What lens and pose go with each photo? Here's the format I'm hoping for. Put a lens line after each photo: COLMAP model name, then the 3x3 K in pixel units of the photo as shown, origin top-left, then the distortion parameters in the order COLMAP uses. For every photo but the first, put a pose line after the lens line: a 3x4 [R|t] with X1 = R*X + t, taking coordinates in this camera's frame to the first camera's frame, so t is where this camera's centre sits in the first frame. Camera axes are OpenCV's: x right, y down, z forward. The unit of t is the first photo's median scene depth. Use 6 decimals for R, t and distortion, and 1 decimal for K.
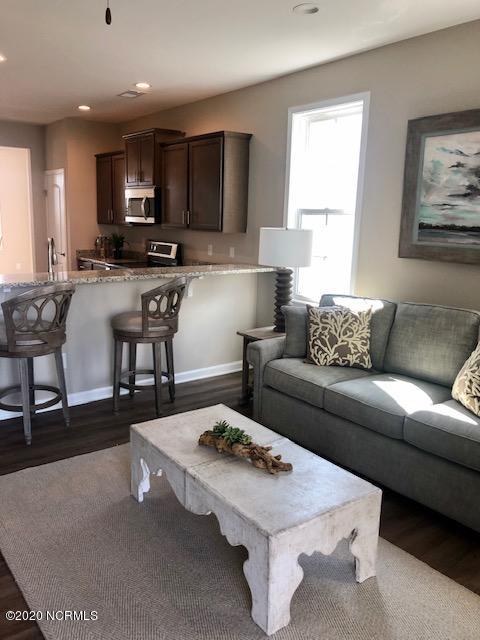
lens RADIAL K [[536.3, 0, 240.0], [0, 536.3, 320.0], [0, 0, 1]] dist [0.037769, -0.004204]
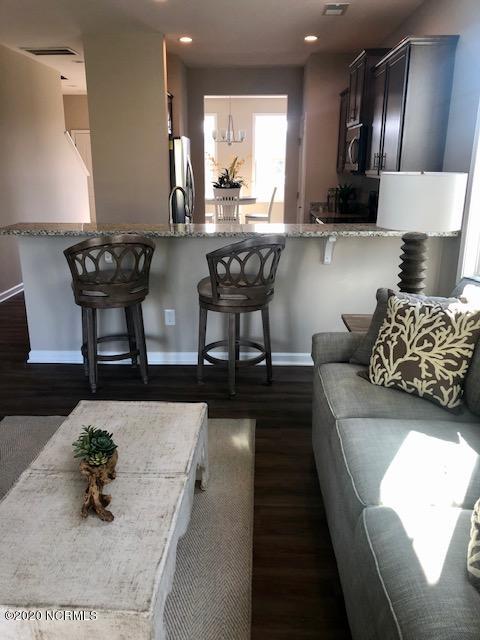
lens RADIAL K [[536.3, 0, 240.0], [0, 536.3, 320.0], [0, 0, 1]] dist [0.037769, -0.004204]
pose [[0.762999, 0.157729, -0.626861, 0.420650], [-0.105818, 0.987168, 0.119590, -0.053724], [0.637680, -0.024914, 0.769899, 0.390708]]
